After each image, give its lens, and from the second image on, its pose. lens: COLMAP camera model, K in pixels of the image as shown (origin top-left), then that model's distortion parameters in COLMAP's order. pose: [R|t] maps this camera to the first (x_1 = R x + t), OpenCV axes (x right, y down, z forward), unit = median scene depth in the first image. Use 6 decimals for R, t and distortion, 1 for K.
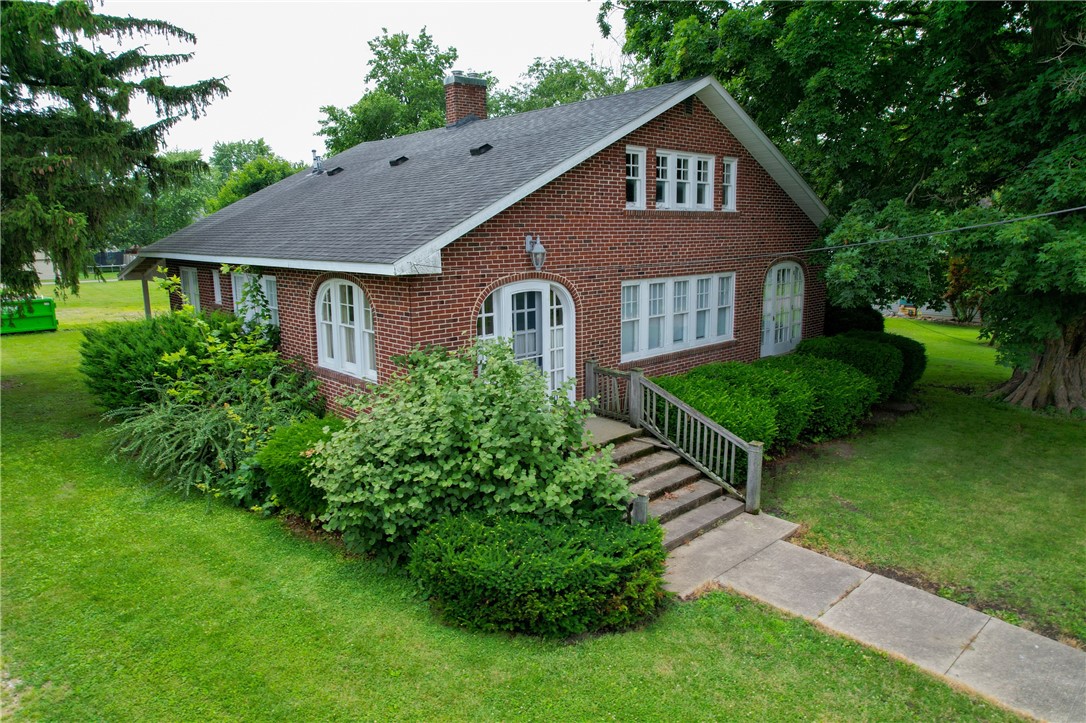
lens RADIAL K [[685.9, 0, 543.0], [0, 685.9, 361.5], [0, 0, 1]] dist [-0.077545, 0.082976]
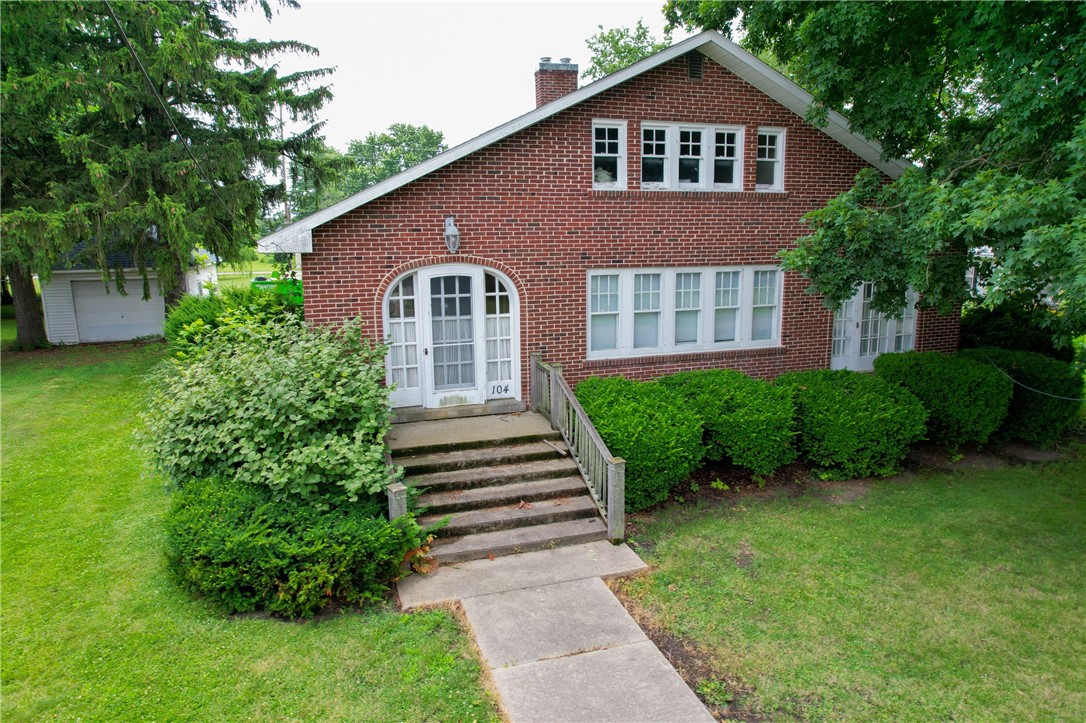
lens RADIAL K [[685.9, 0, 543.0], [0, 685.9, 361.5], [0, 0, 1]] dist [-0.077545, 0.082976]
pose [[0.909242, 0.078648, -0.408771, 0.443537], [-0.077984, 0.996786, 0.018322, -0.007749], [0.408898, 0.015219, 0.912453, 0.150606]]
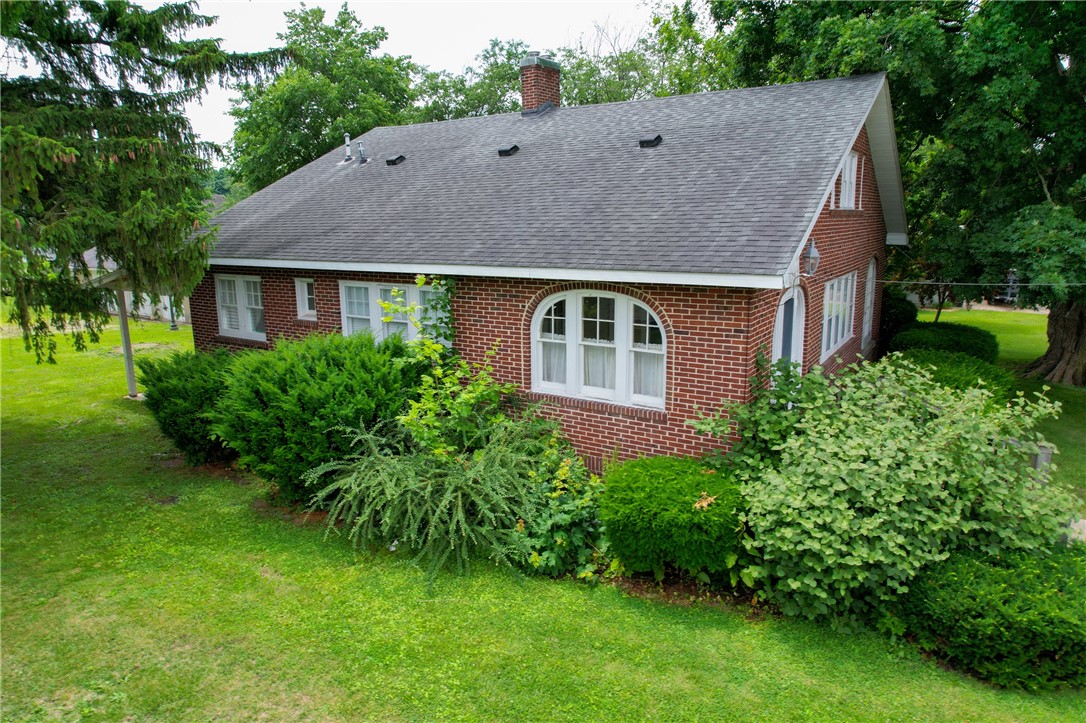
lens RADIAL K [[685.9, 0, 543.0], [0, 685.9, 361.5], [0, 0, 1]] dist [-0.077545, 0.082976]
pose [[0.973335, -0.052452, 0.223310, -0.456966], [0.049505, 0.998597, 0.018777, -0.042342], [-0.223982, -0.007222, 0.974567, 0.150486]]
